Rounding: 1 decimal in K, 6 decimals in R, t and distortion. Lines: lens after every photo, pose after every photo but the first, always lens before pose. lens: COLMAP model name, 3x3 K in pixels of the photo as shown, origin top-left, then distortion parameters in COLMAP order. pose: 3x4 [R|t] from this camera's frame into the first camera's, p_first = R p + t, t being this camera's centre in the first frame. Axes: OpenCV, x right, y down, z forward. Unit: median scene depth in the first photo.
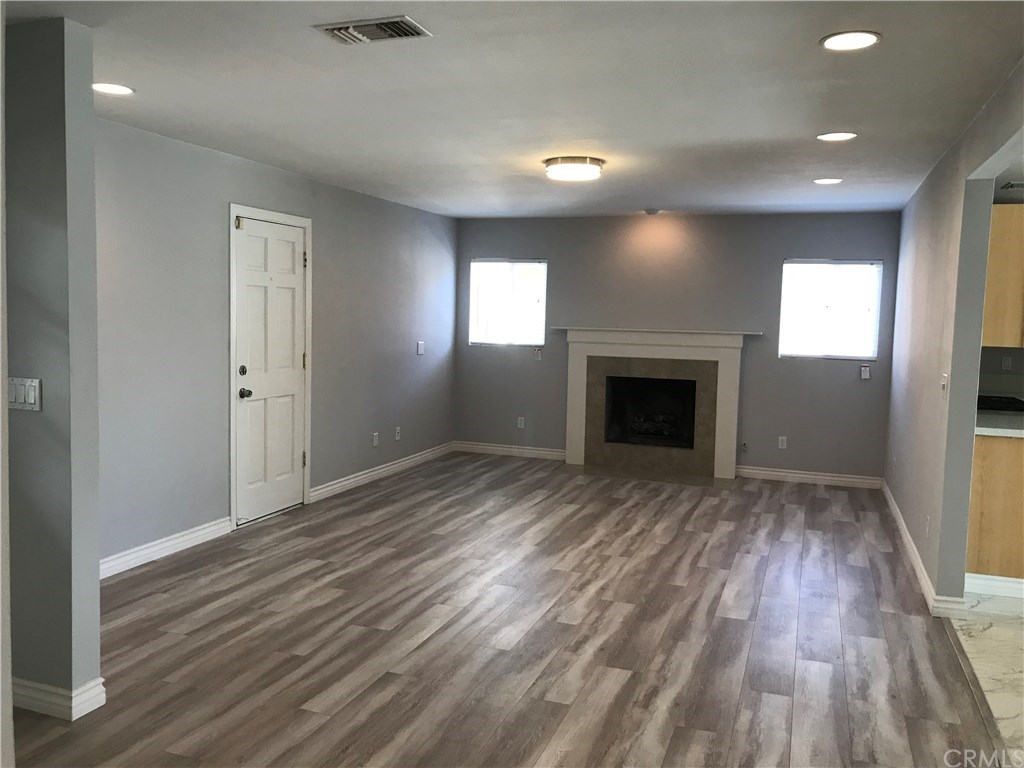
lens RADIAL K [[841.1, 0, 512.3], [0, 841.1, 374.8], [0, 0, 1]] dist [0.031652, -0.038758]
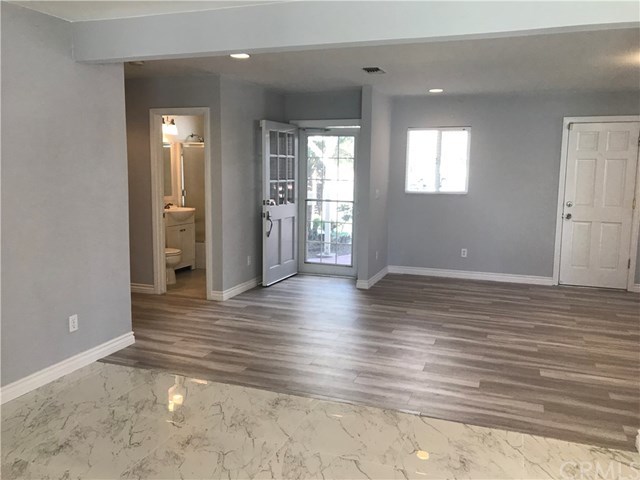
lens RADIAL K [[525.7, 0, 325.7], [0, 525.7, 235.9], [0, 0, 1]] dist [0.031652, -0.038758]
pose [[0.001267, 0.102994, -0.994681, 0.889661], [-0.085491, 0.991051, 0.102510, -0.009641], [0.996338, 0.084907, 0.010061, 0.456407]]
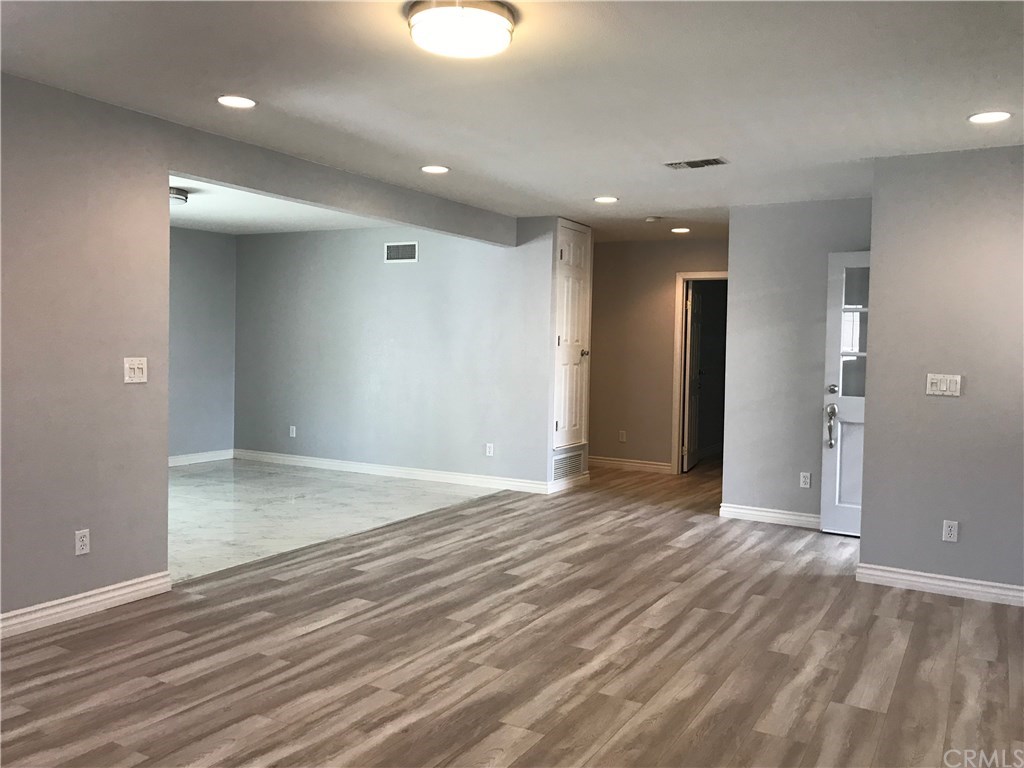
lens RADIAL K [[841.1, 0, 504.6], [0, 841.1, 388.0], [0, 0, 1]] dist [0.031652, -0.038758]
pose [[-0.981800, -0.056820, 0.181220, -0.060182], [-0.032845, 0.990618, 0.132653, -0.086198], [-0.187057, 0.124287, -0.974455, 1.491413]]
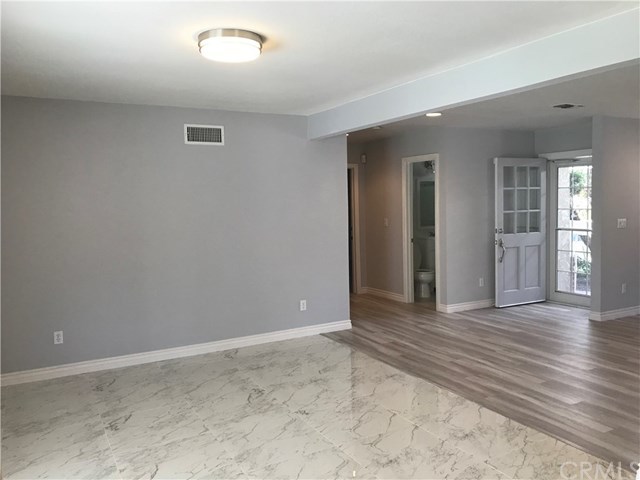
lens RADIAL K [[525.7, 0, 323.5], [0, 525.7, 237.2], [0, 0, 1]] dist [0.031652, -0.038758]
pose [[-0.660002, 0.037192, -0.750342, 0.979541], [-0.051620, 0.994168, 0.094682, -0.037611], [0.749488, 0.101223, -0.654234, 0.857688]]
